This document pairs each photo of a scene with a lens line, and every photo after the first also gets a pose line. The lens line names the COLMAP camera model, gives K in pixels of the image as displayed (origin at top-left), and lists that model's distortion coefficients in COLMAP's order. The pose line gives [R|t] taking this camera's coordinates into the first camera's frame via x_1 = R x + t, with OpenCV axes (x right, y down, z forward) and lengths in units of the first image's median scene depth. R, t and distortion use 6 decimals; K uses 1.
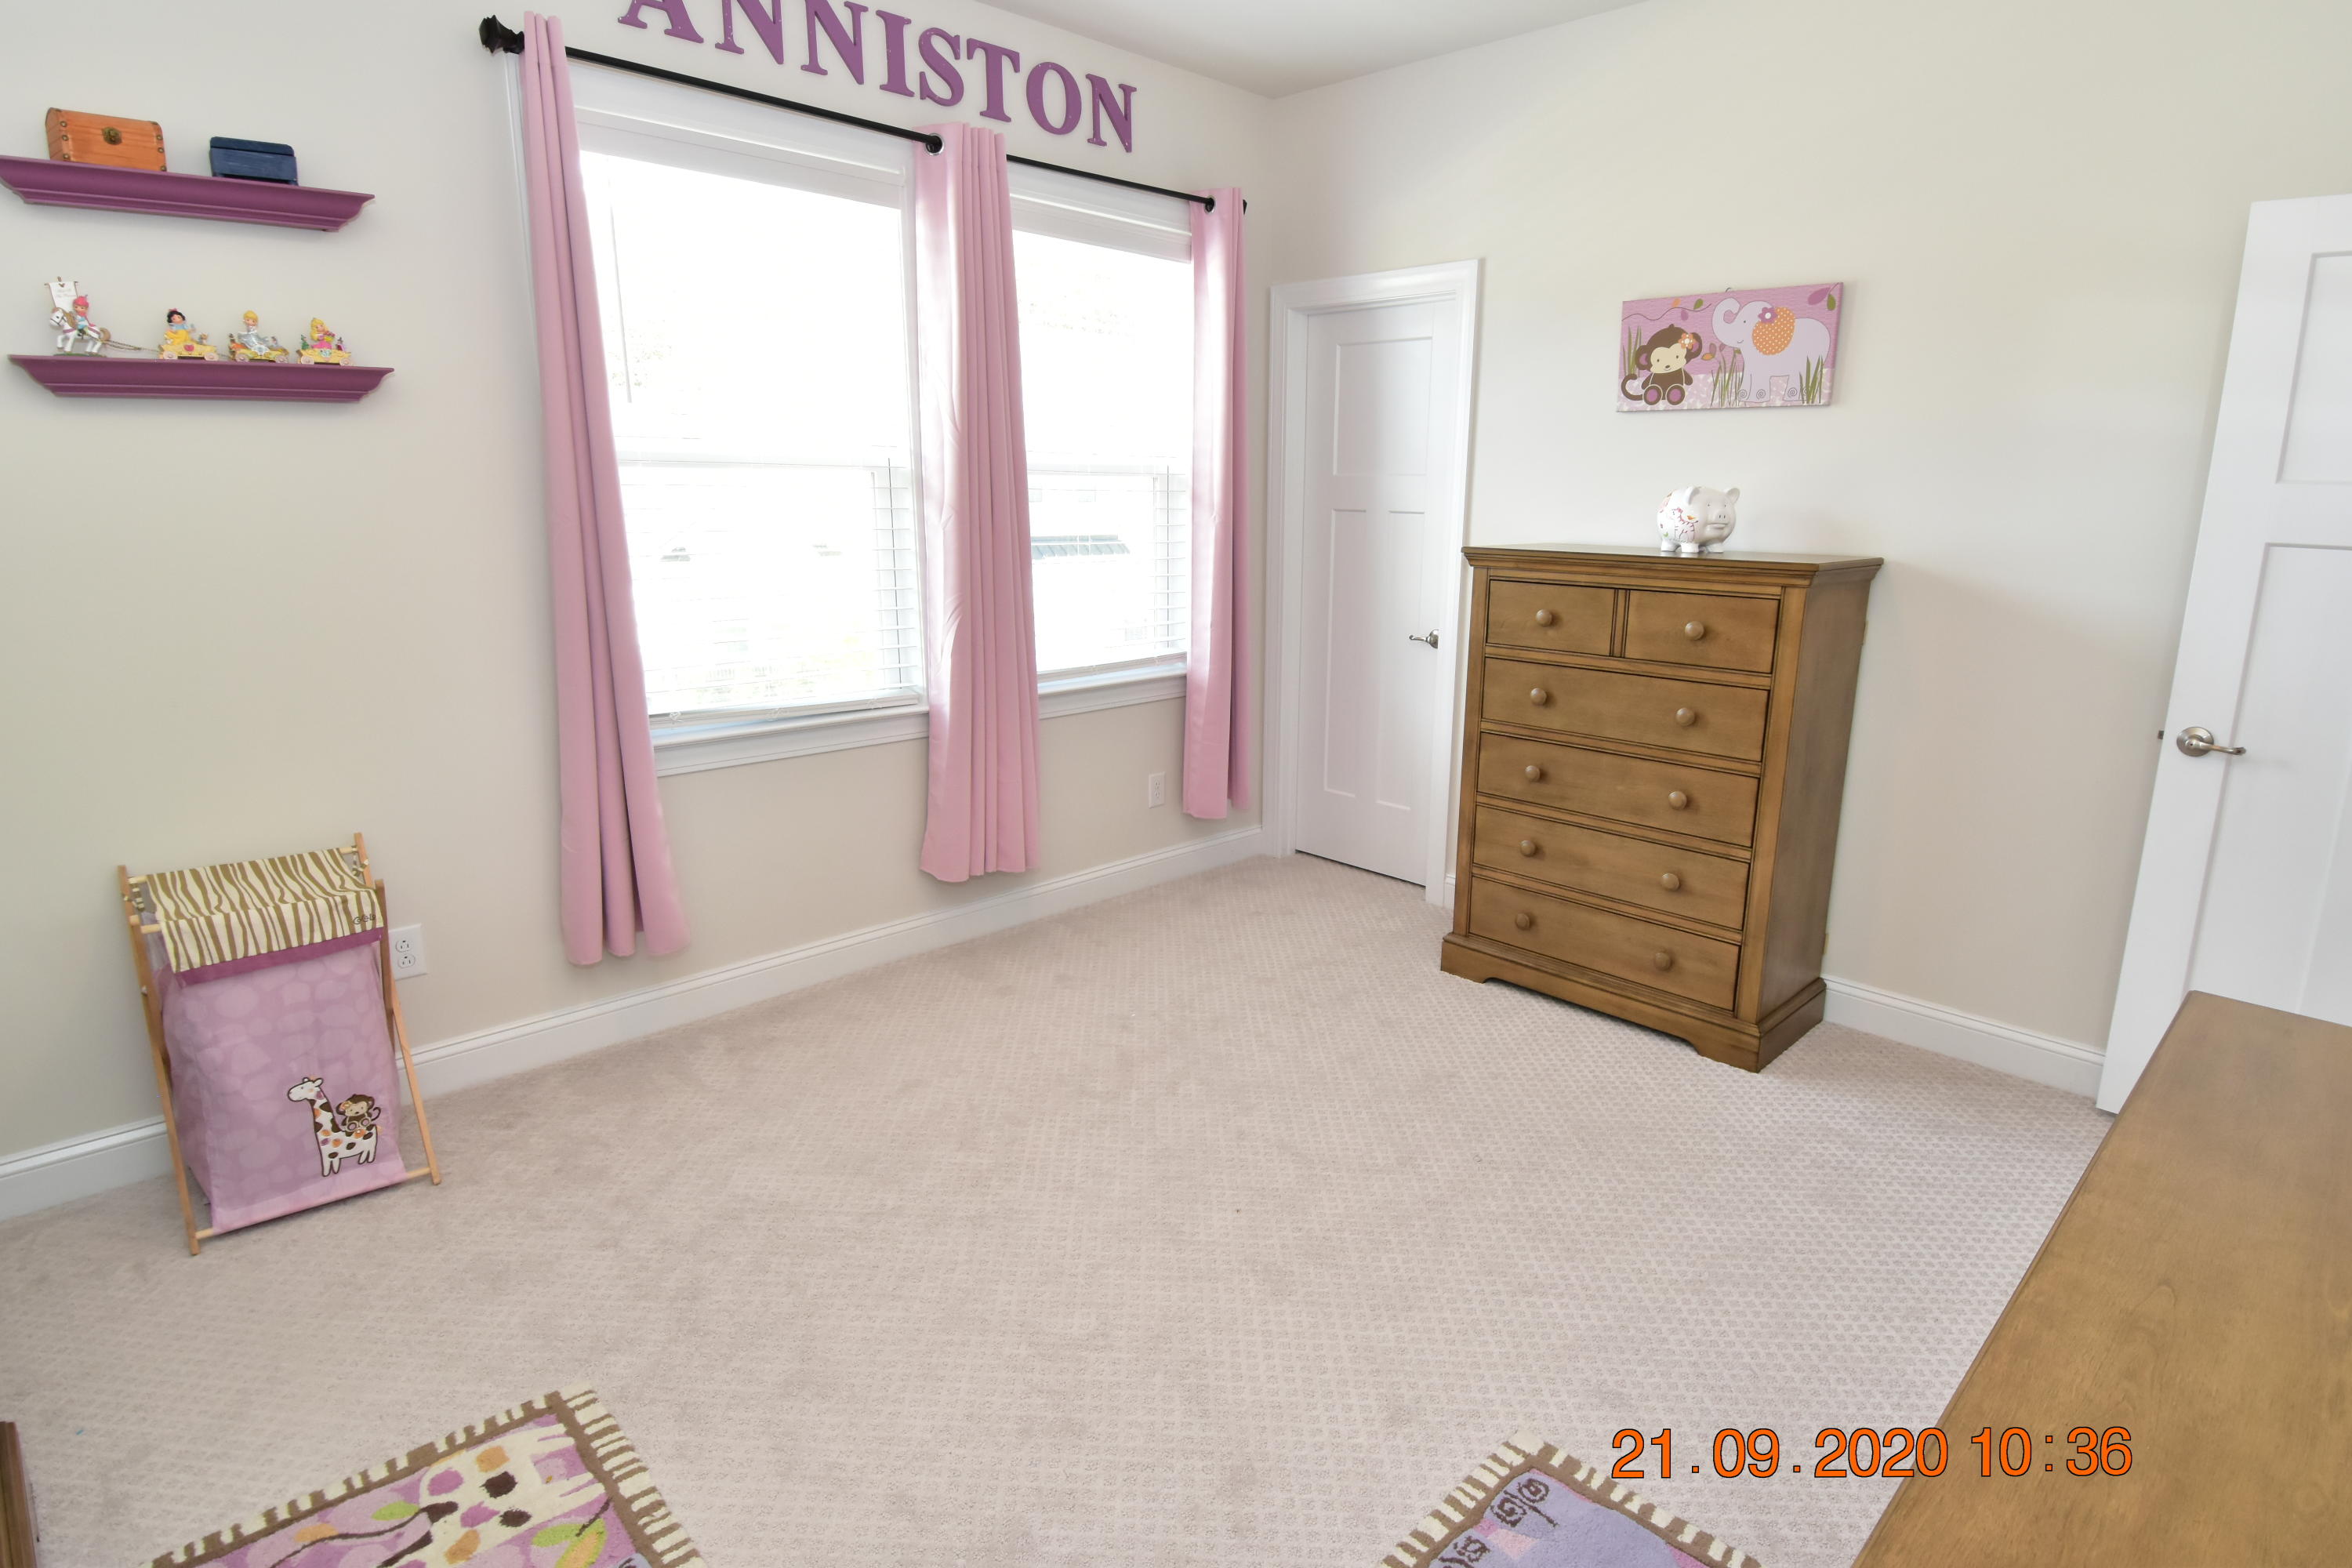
lens RADIAL K [[1247.1, 0, 1244.2], [0, 1247.1, 767.9], [0, 0, 1]] dist [0.044893, -0.055599]
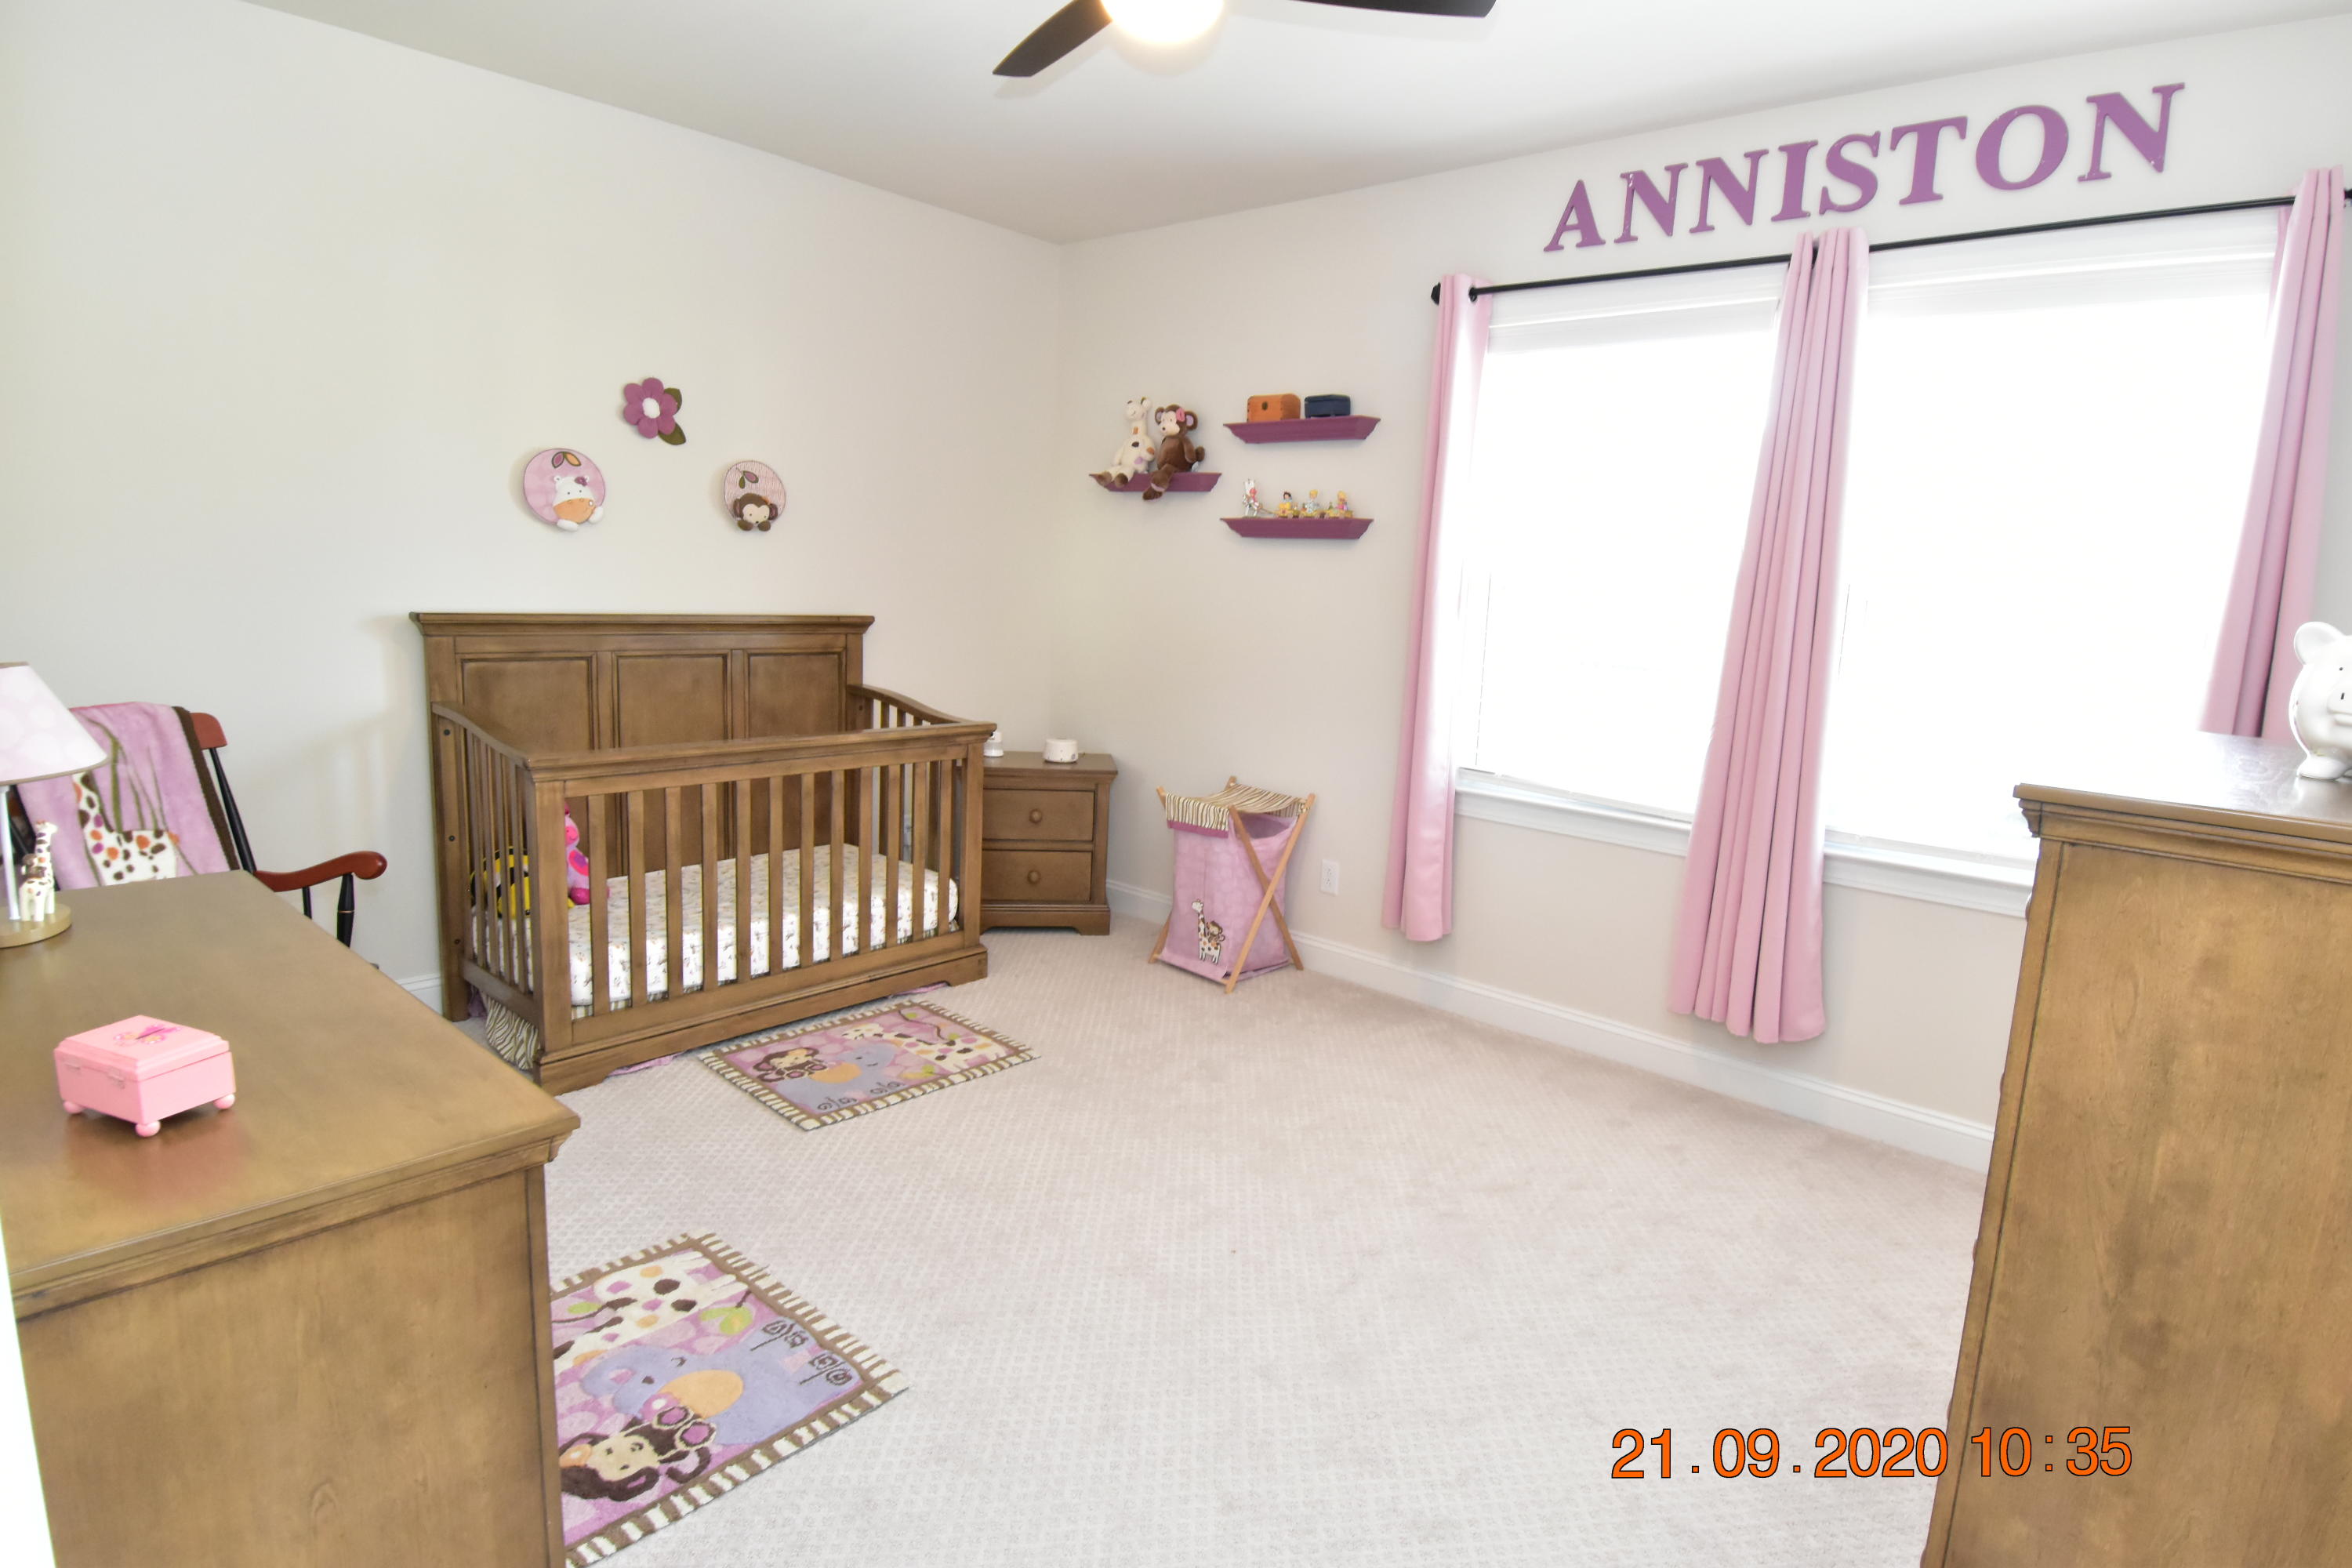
lens RADIAL K [[1247.1, 0, 1244.2], [0, 1247.1, 767.9], [0, 0, 1]] dist [0.044893, -0.055599]
pose [[0.062360, 0.144328, -0.987563, 0.785459], [-0.268518, 0.955431, 0.122676, -0.136401], [0.961254, 0.257529, 0.098335, 0.636195]]
